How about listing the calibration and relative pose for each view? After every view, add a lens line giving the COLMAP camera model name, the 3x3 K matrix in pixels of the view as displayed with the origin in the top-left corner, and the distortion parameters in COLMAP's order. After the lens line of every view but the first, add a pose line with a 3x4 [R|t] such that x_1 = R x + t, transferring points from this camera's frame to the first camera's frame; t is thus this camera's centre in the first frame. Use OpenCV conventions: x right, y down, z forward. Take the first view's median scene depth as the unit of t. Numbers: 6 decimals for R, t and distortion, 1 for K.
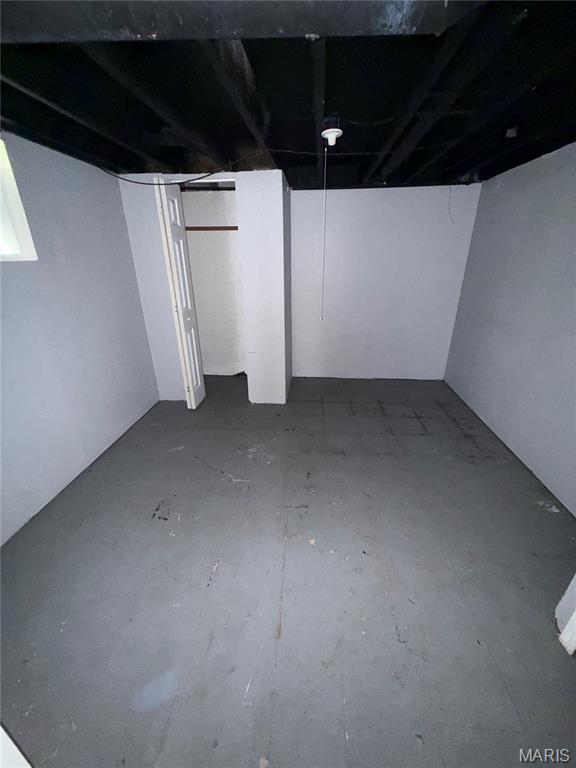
lens RADIAL K [[308.8, 0, 288.0], [0, 308.8, 384.0], [0, 0, 1]] dist [0.001469, 0.000066]
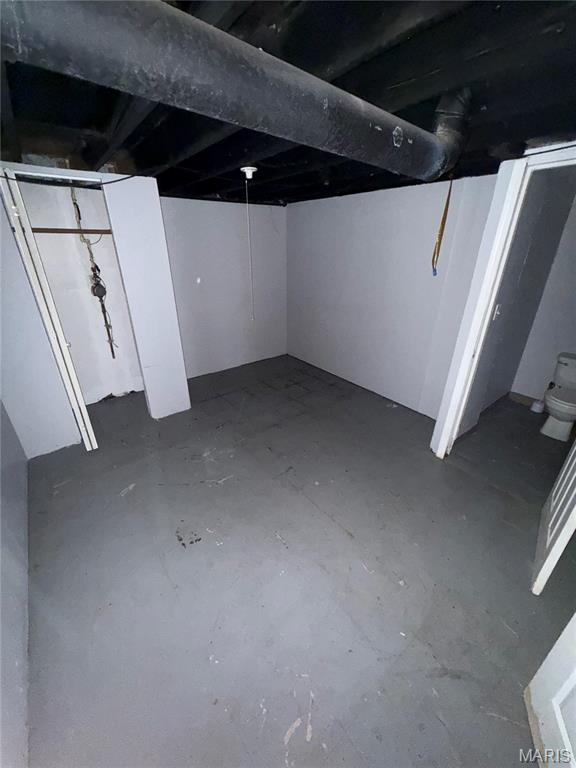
lens RADIAL K [[309.9, 0, 288.0], [0, 309.9, 384.0], [0, 0, 1]] dist [-0.000920, 0.000104]
pose [[0.720008, -0.270775, 0.638960, -0.494278], [0.258055, 0.959179, 0.115688, -0.057973], [-0.644202, 0.081590, 0.760491, 0.017444]]
